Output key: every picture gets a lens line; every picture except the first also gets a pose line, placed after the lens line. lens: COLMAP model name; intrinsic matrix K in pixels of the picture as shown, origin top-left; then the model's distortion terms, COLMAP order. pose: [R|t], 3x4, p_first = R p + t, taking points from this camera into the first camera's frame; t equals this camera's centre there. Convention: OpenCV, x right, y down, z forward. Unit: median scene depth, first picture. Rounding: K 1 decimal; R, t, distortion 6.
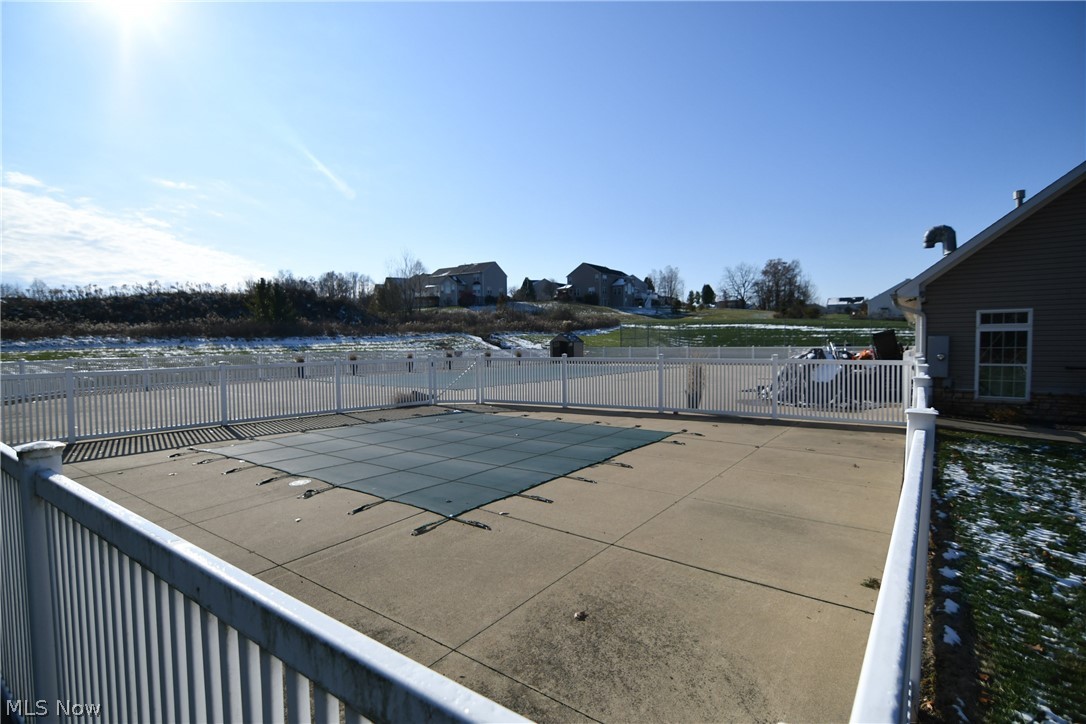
lens RADIAL K [[529.2, 0, 543.0], [0, 529.2, 362.0], [0, 0, 1]] dist [-0.017571, 0.001168]
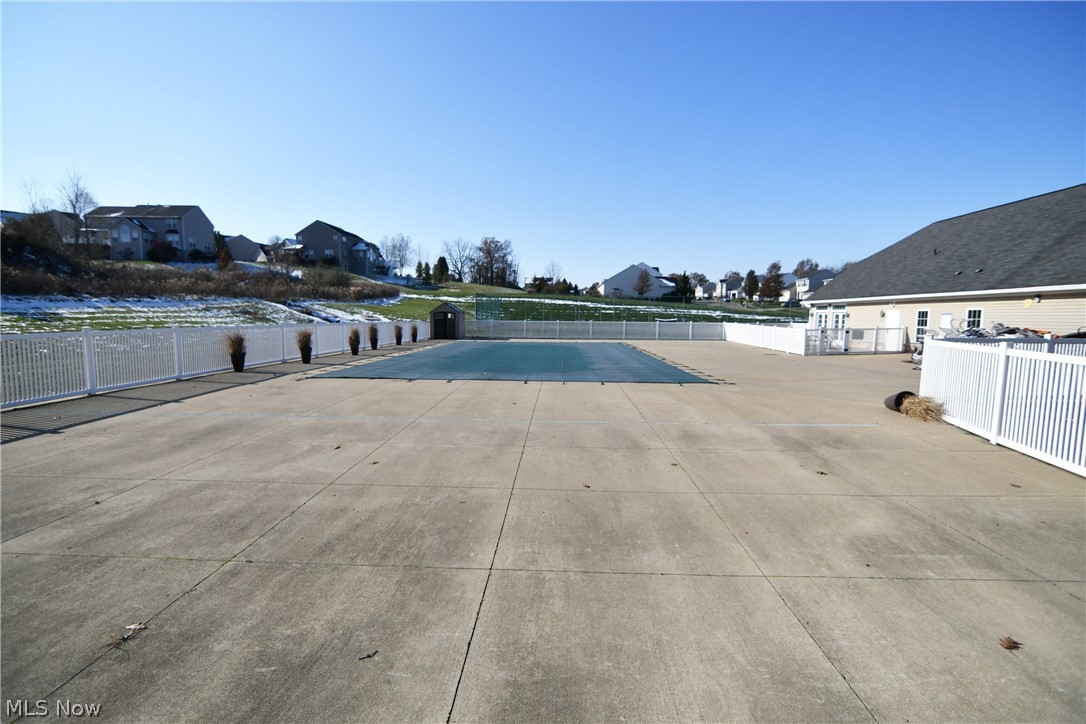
lens RADIAL K [[529.2, 0, 543.0], [0, 529.2, 362.0], [0, 0, 1]] dist [-0.017571, 0.001168]
pose [[0.832652, -0.031552, 0.552896, -0.098444], [0.002900, 0.998610, 0.052621, -0.001588], [-0.553788, -0.042211, 0.831587, 0.075308]]
